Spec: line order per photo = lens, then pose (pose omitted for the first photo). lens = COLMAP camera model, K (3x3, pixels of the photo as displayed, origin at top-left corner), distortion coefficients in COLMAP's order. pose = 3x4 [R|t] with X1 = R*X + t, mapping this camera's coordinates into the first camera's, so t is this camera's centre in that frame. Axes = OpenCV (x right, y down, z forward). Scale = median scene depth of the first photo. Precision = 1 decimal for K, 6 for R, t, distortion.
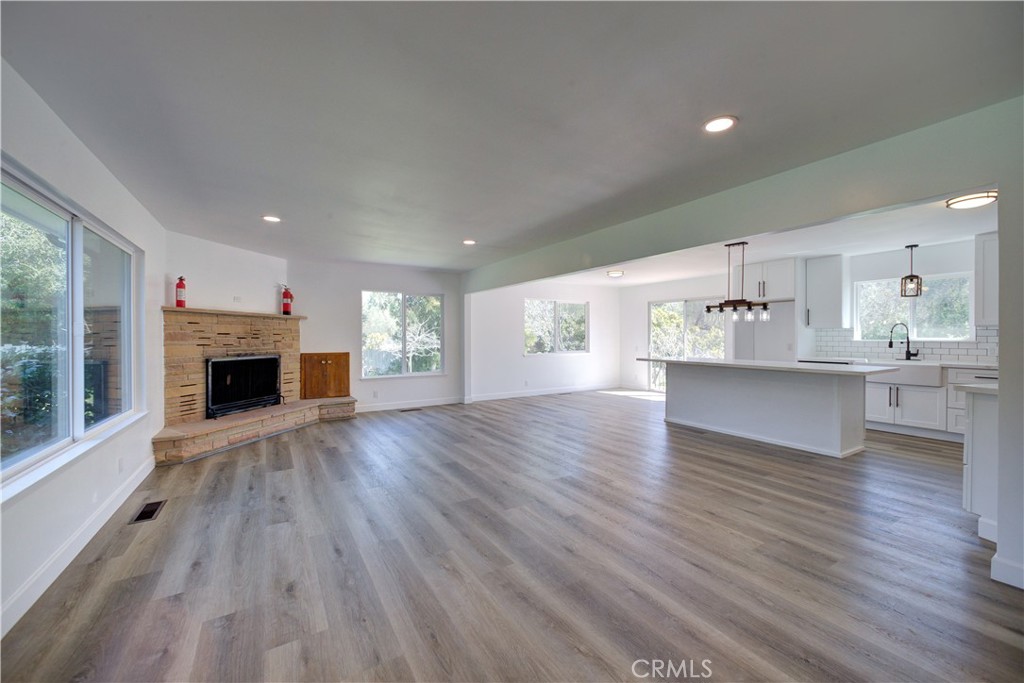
lens RADIAL K [[405.5, 0, 510.4], [0, 405.5, 339.8], [0, 0, 1]] dist [-0.018934, 0.007262]
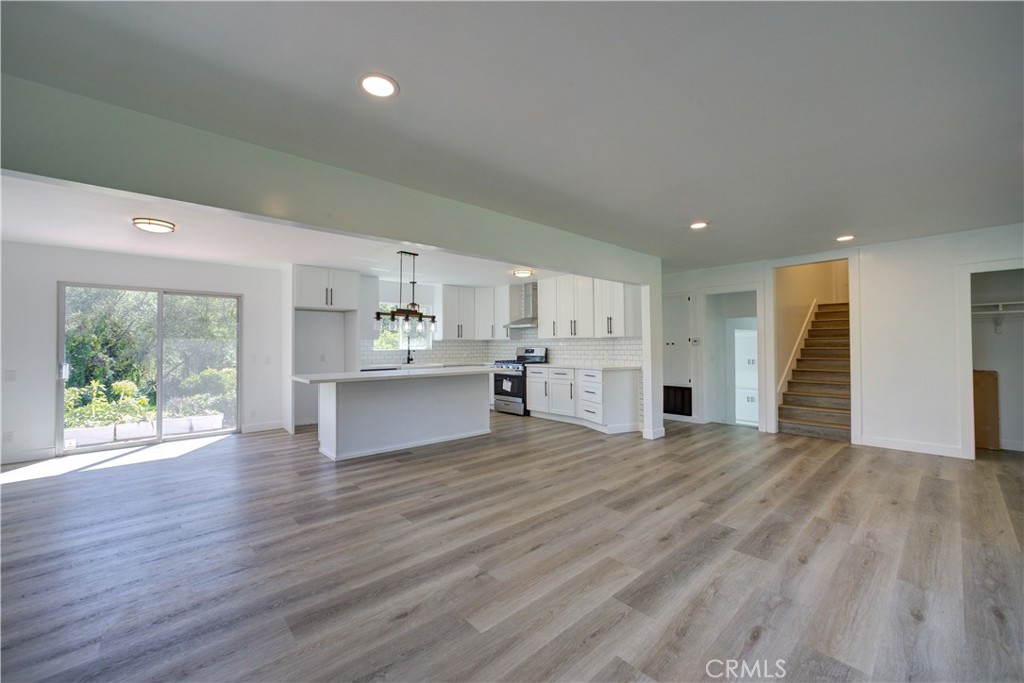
lens RADIAL K [[405.5, 0, 513.7], [0, 405.5, 338.5], [0, 0, 1]] dist [-0.018934, 0.007262]
pose [[-0.189510, 0.019914, 0.981677, -0.460134], [0.015927, 0.999725, -0.017205, -0.006717], [-0.981750, 0.012375, -0.189775, 0.926268]]
